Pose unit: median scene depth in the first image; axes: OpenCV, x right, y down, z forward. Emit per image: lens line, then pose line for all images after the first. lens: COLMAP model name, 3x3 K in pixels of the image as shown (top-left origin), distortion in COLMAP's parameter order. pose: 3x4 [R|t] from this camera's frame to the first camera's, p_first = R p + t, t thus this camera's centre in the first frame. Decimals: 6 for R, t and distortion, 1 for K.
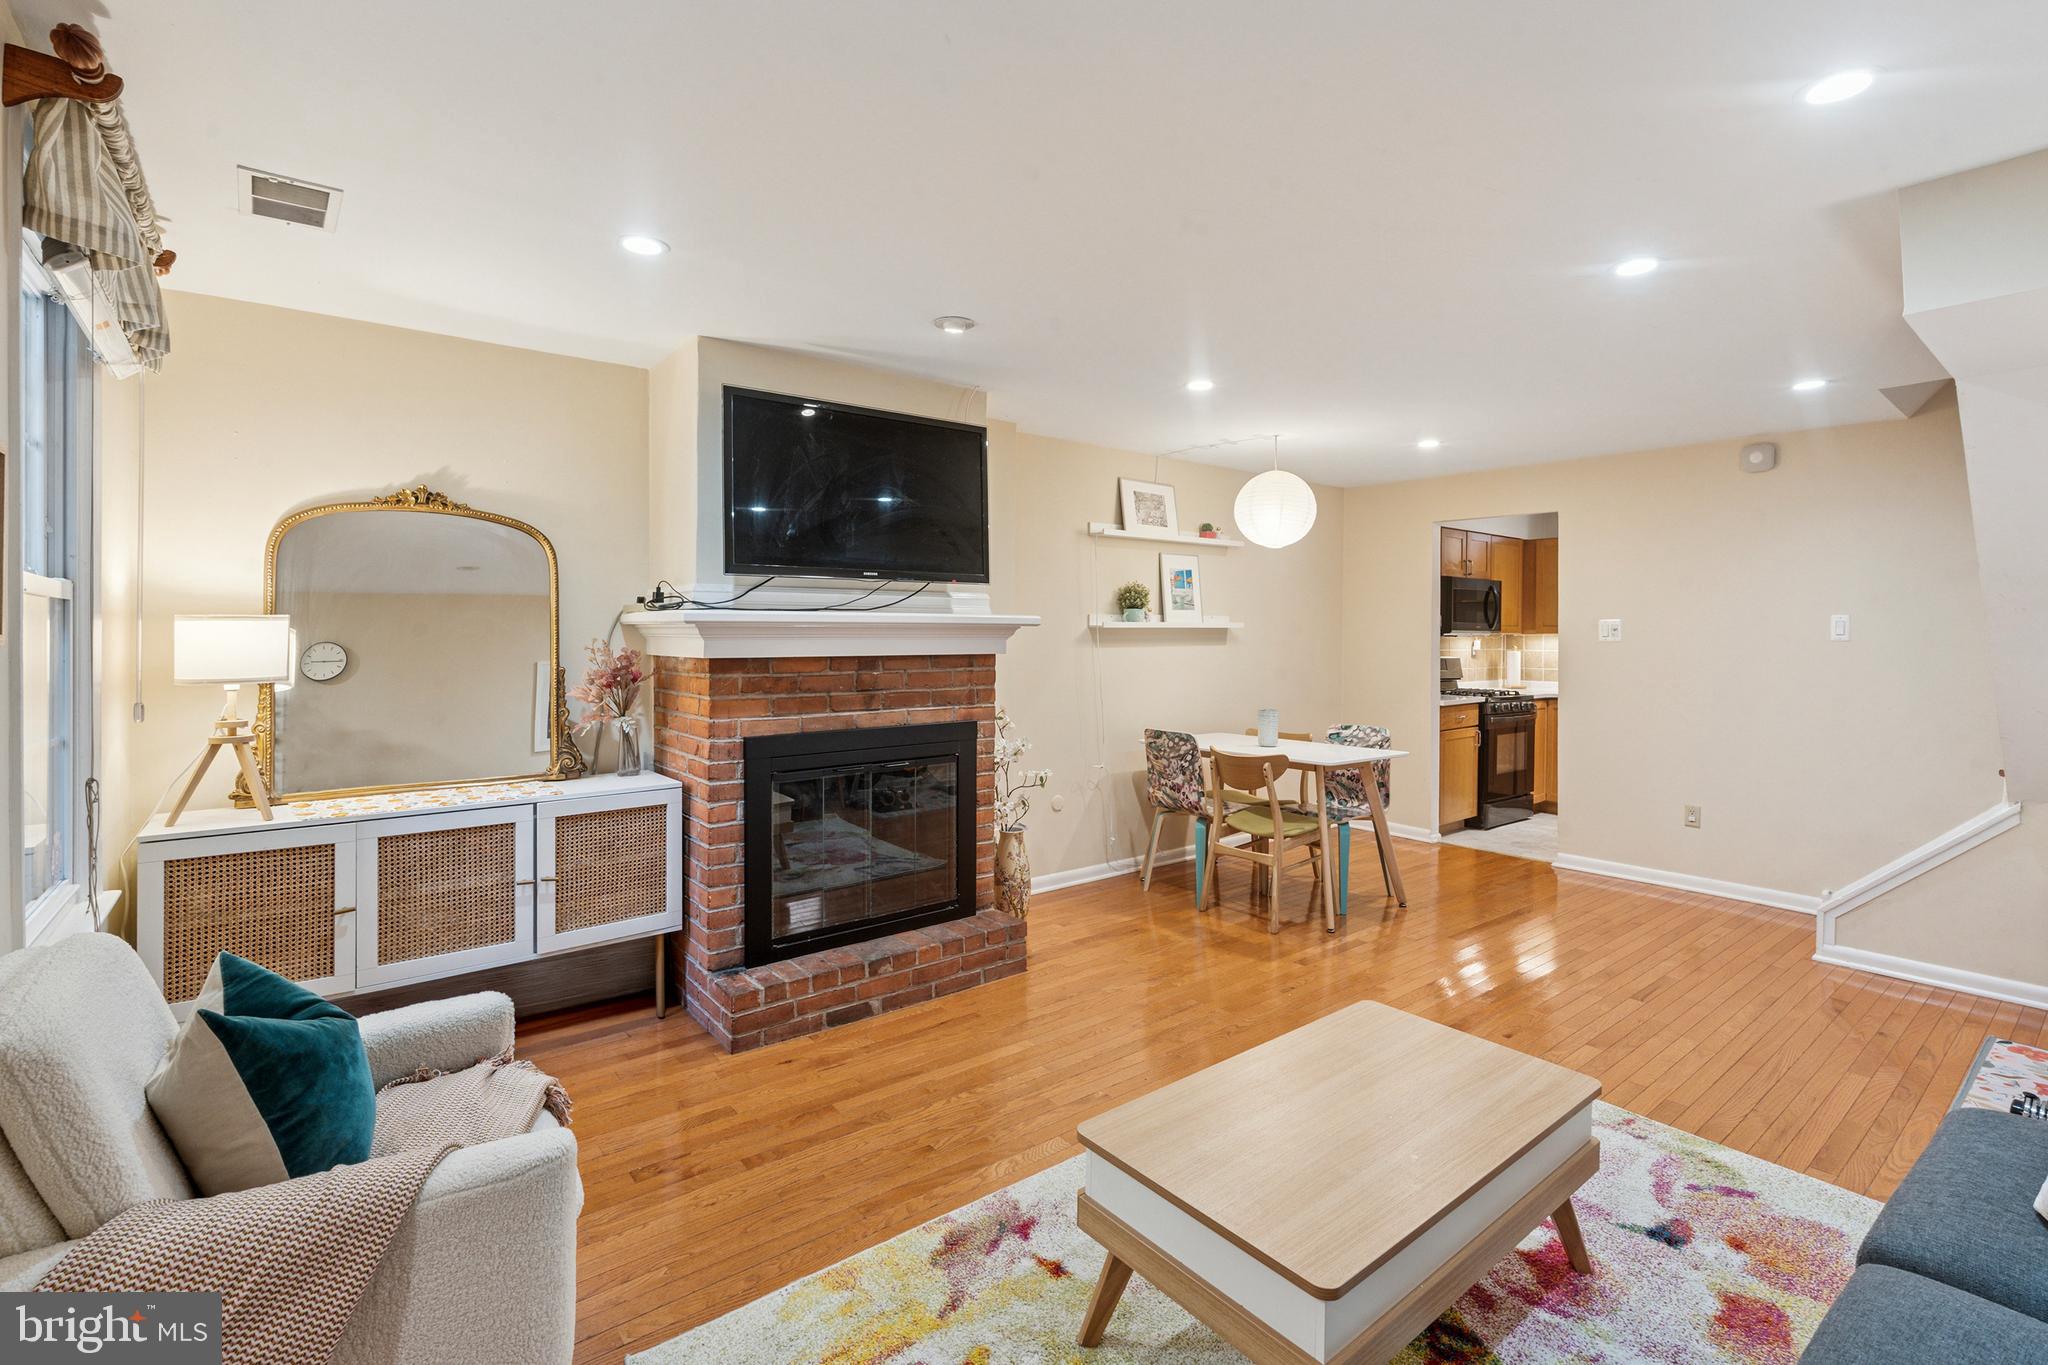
lens RADIAL K [[912.9, 0, 1042.7], [0, 912.9, 635.4], [0, 0, 1]] dist [-0.004027, 0.001568]
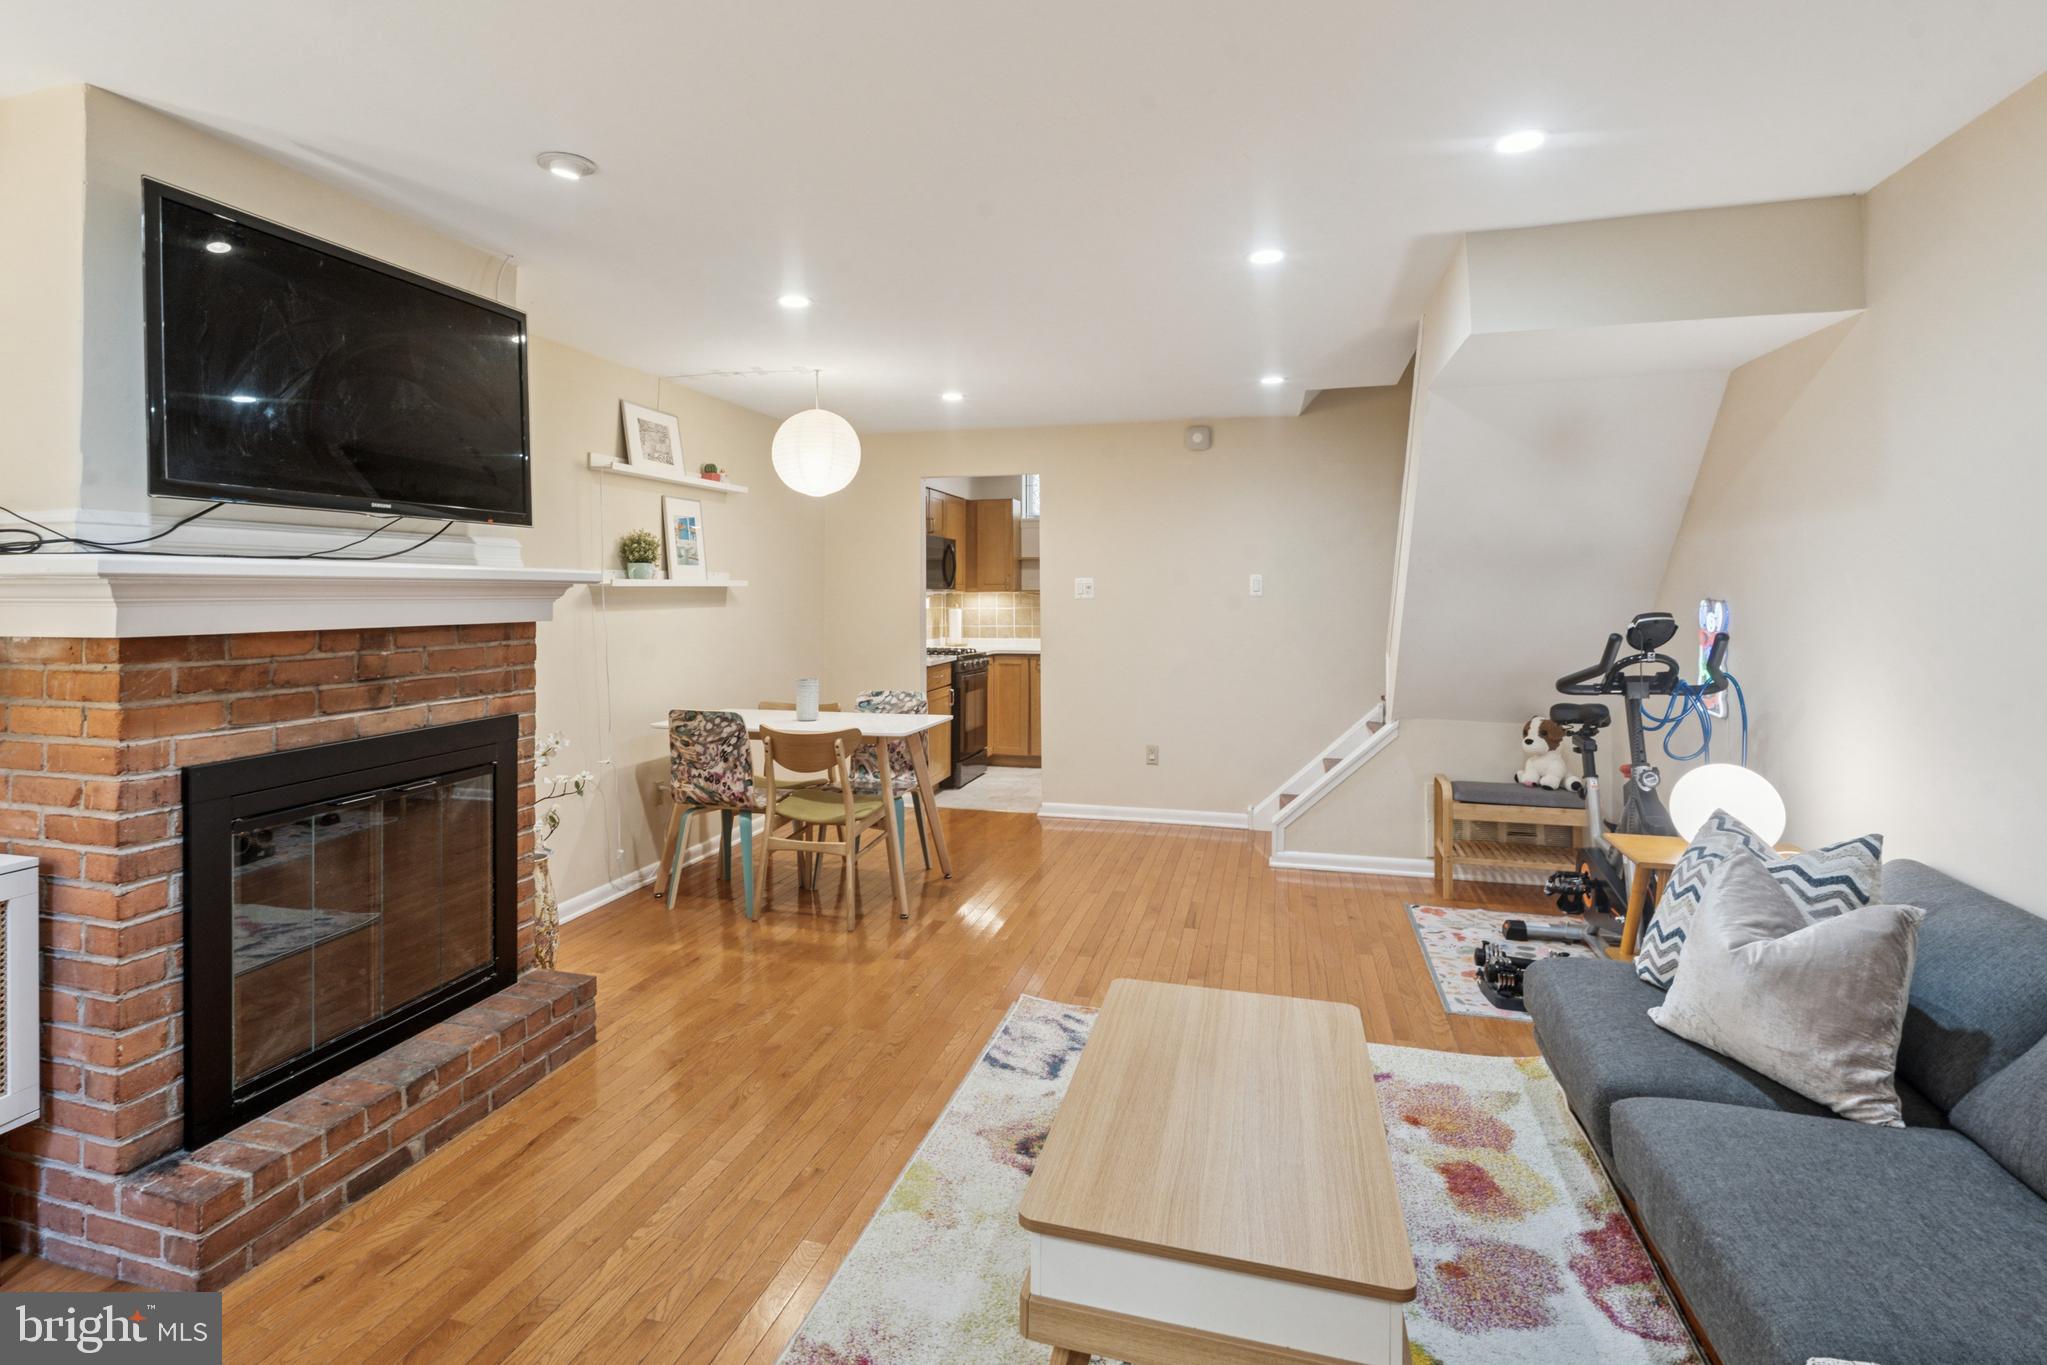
lens RADIAL K [[1011.5, 0, 975.0], [0, 1011.5, 586.1], [0, 0, 1]] dist [-0.005071, 0.000448]
pose [[0.833286, -0.001097, 0.552840, -0.214410], [0.006424, 0.999950, -0.007699, 0.000432], [-0.552804, 0.009967, 0.833252, 0.128175]]
